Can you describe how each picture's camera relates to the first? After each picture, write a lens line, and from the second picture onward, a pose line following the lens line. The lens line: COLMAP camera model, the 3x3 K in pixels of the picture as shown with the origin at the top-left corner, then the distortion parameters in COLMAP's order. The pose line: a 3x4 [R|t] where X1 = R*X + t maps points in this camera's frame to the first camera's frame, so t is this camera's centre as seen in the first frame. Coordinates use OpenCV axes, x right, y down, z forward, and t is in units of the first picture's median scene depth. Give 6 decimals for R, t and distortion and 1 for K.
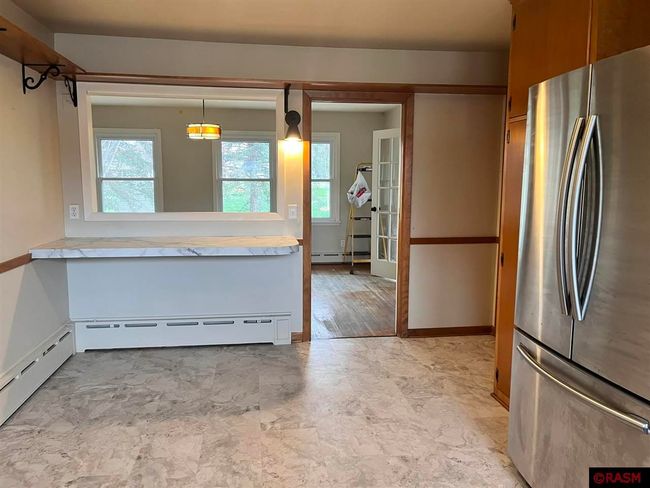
lens RADIAL K [[497.1, 0, 325.0], [0, 497.1, 244.0], [0, 0, 1]] dist [0.074091, -0.095930]
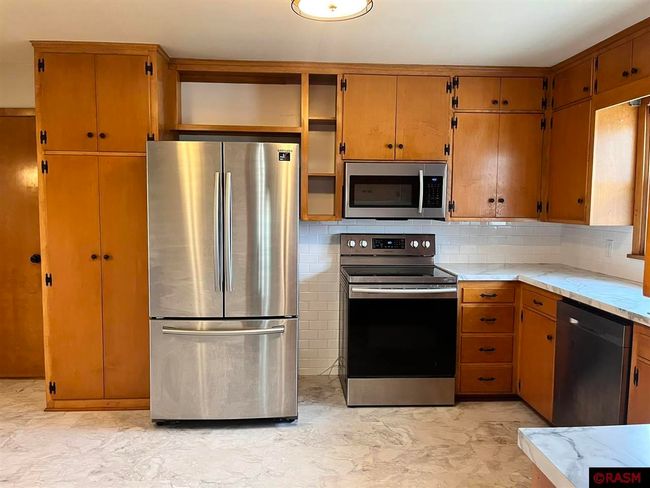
lens RADIAL K [[497.1, 0, 325.0], [0, 497.1, 244.0], [0, 0, 1]] dist [0.074091, -0.095930]
pose [[0.076678, -0.091470, 0.992851, -0.784366], [0.121263, 0.989246, 0.081772, -0.071305], [-0.989654, 0.114126, 0.086946, 0.365765]]
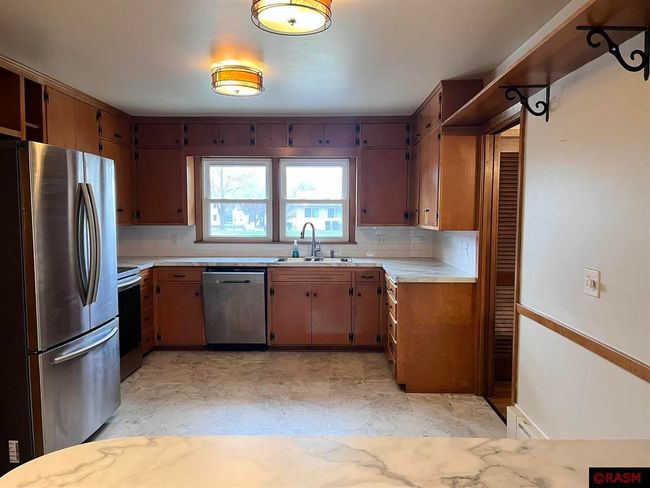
lens RADIAL K [[498.6, 0, 326.0], [0, 498.6, 251.1], [0, 0, 1]] dist [0.073308, -0.046639]
pose [[-0.987986, -0.020287, 0.153203, -0.384534], [0.011918, 0.978392, 0.206414, -0.242393], [-0.154080, 0.205760, -0.966396, 1.690205]]
